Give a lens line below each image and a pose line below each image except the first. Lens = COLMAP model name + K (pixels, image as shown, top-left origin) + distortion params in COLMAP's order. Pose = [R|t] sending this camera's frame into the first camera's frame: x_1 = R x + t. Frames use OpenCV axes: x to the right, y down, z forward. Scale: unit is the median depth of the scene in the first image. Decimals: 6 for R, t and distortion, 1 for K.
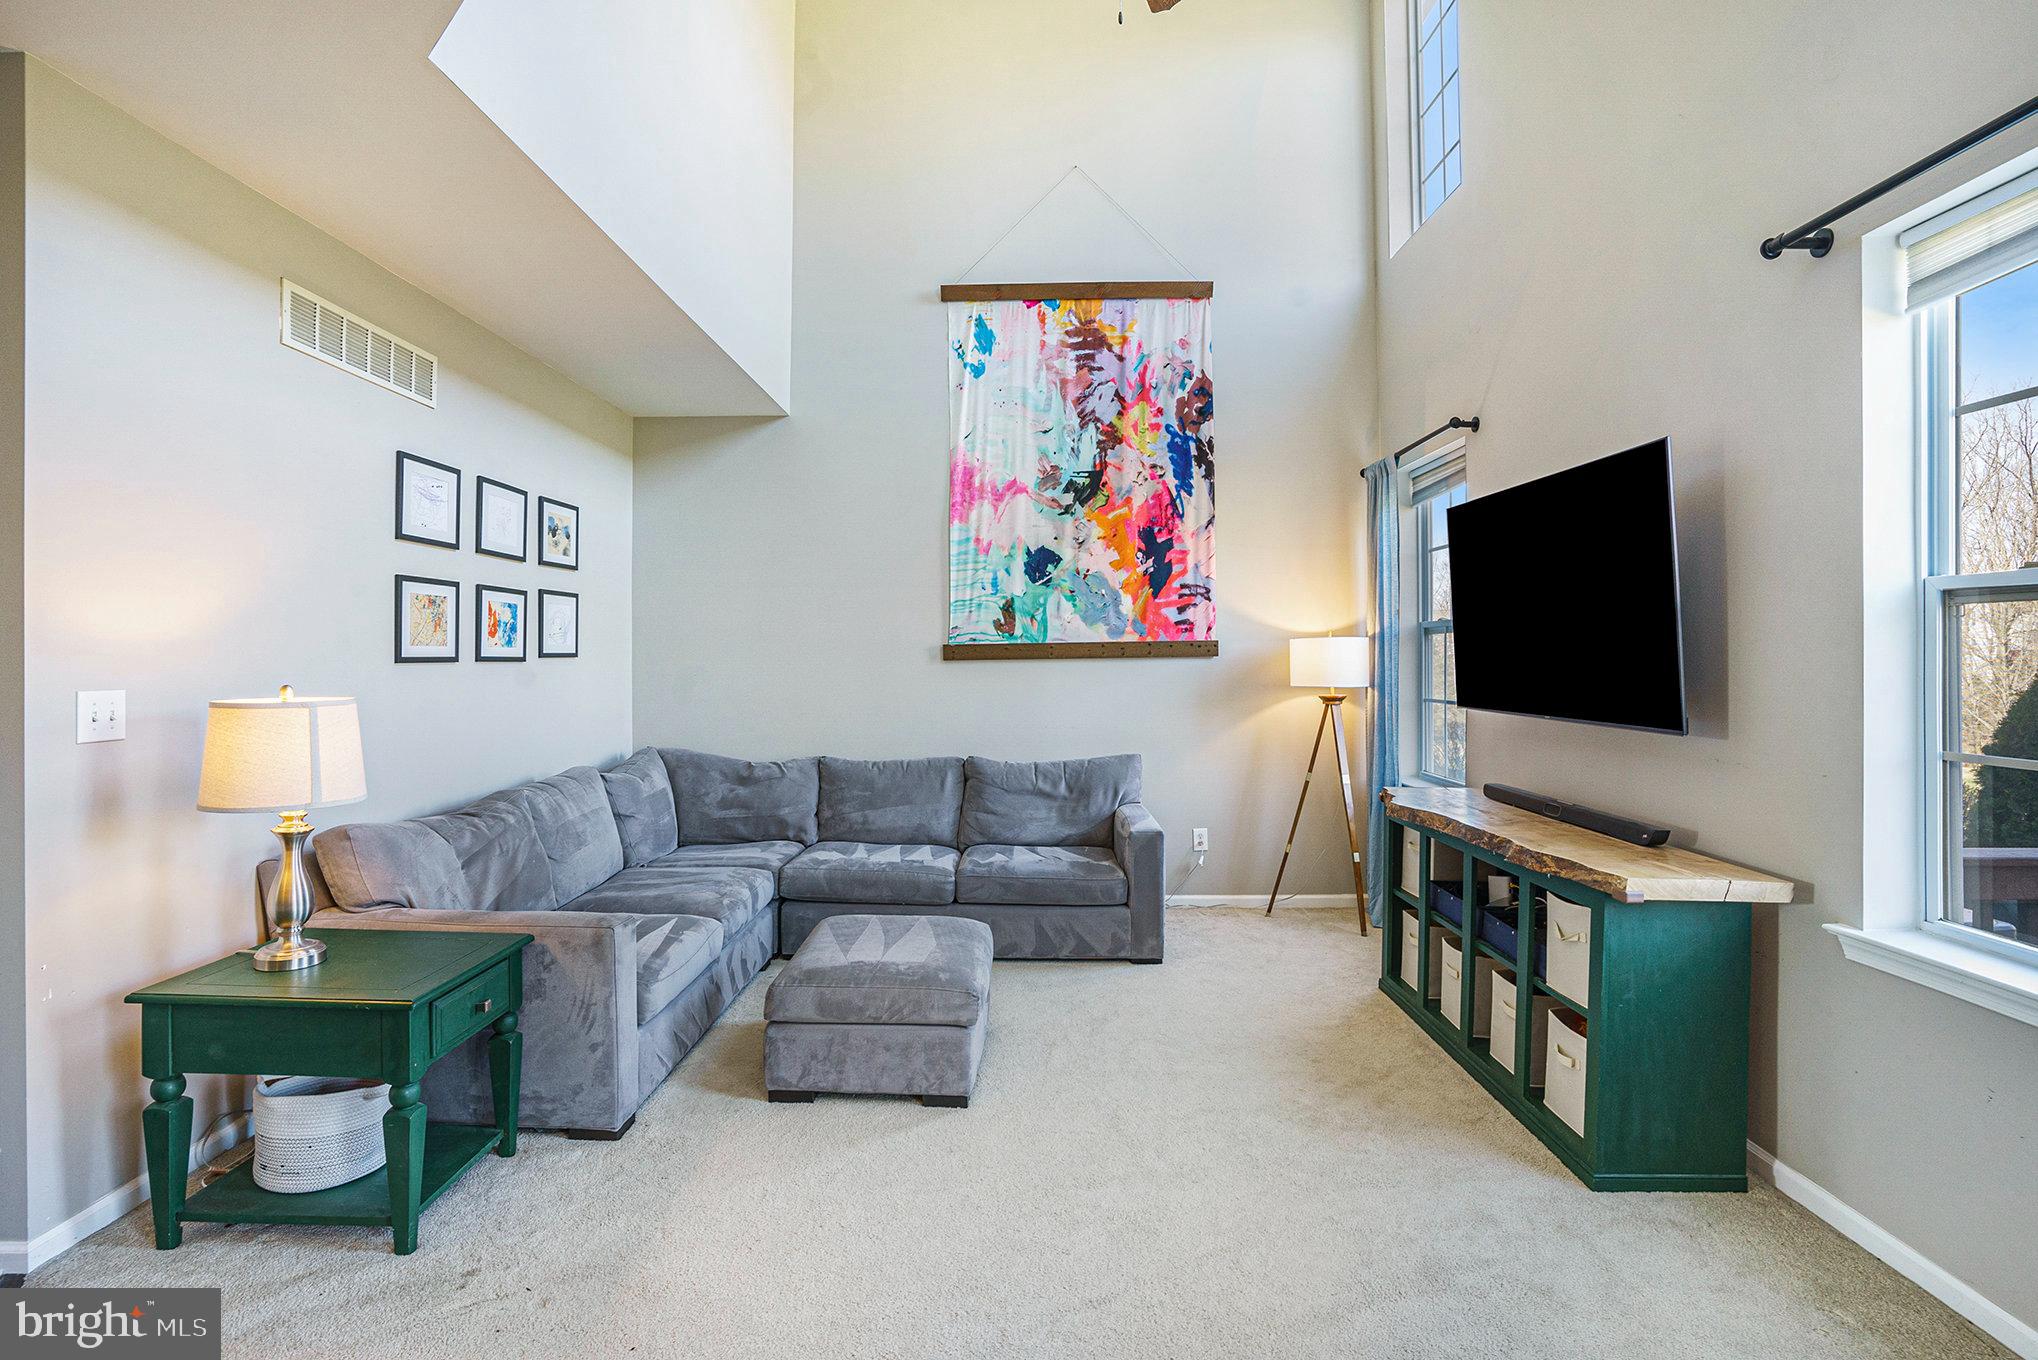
lens RADIAL K [[1014.6, 0, 1002.5], [0, 1014.6, 647.2], [0, 0, 1]] dist [-0.081111, 0.039520]
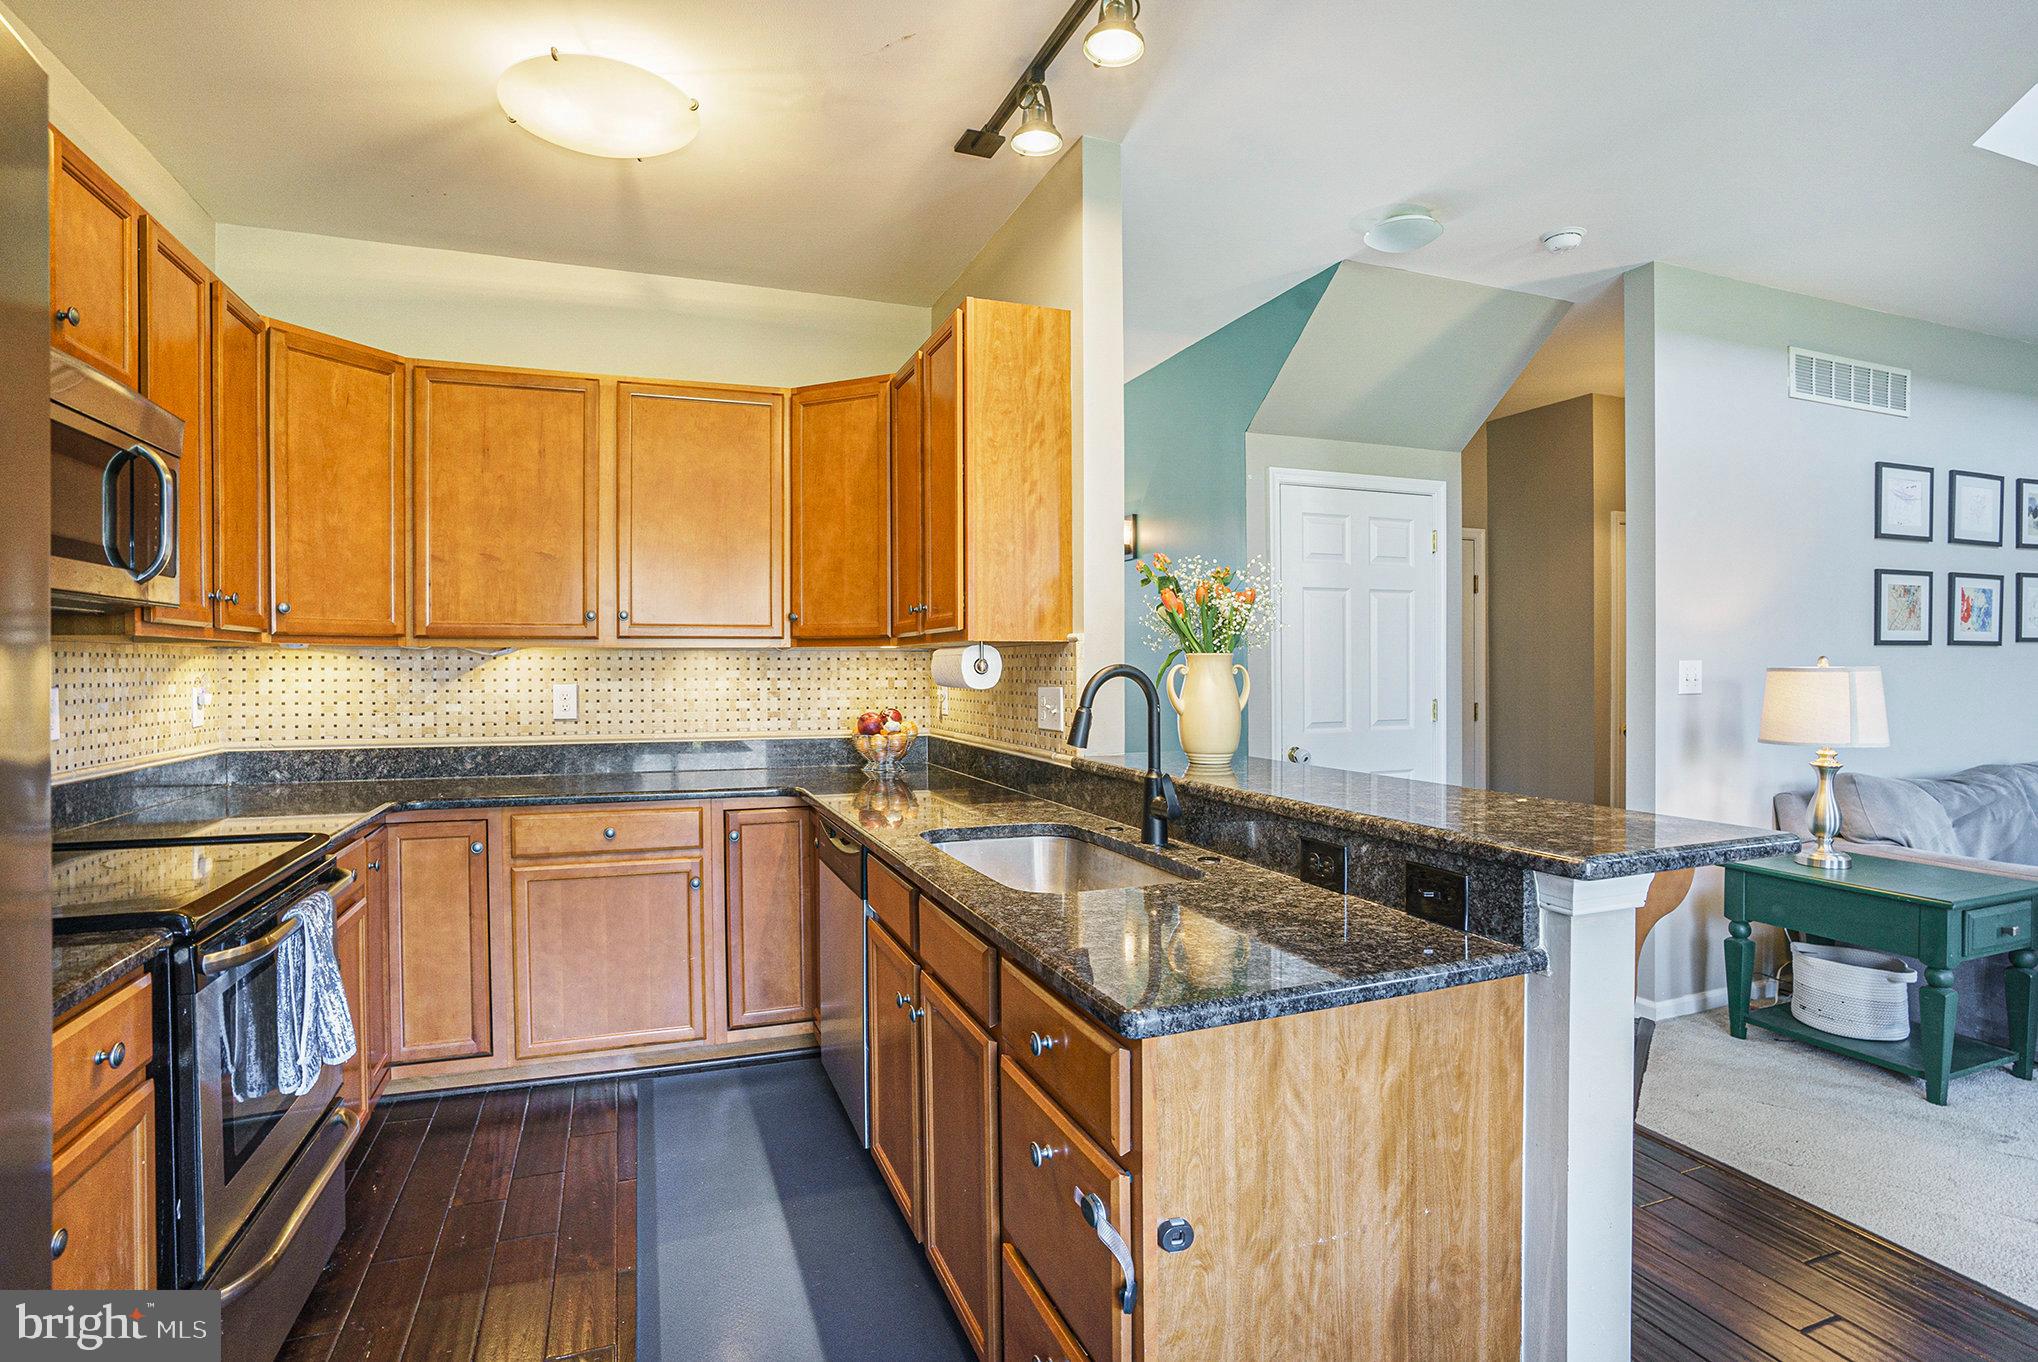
lens RADIAL K [[1004.5, 0, 1046.6], [0, 1004.5, 675.6], [0, 0, 1]] dist [-0.078980, 0.037687]
pose [[0.391618, 0.007687, -0.920096, 0.030942], [0.012524, 0.999828, 0.013684, 0.015103], [0.920043, -0.016882, 0.391454, -0.213142]]
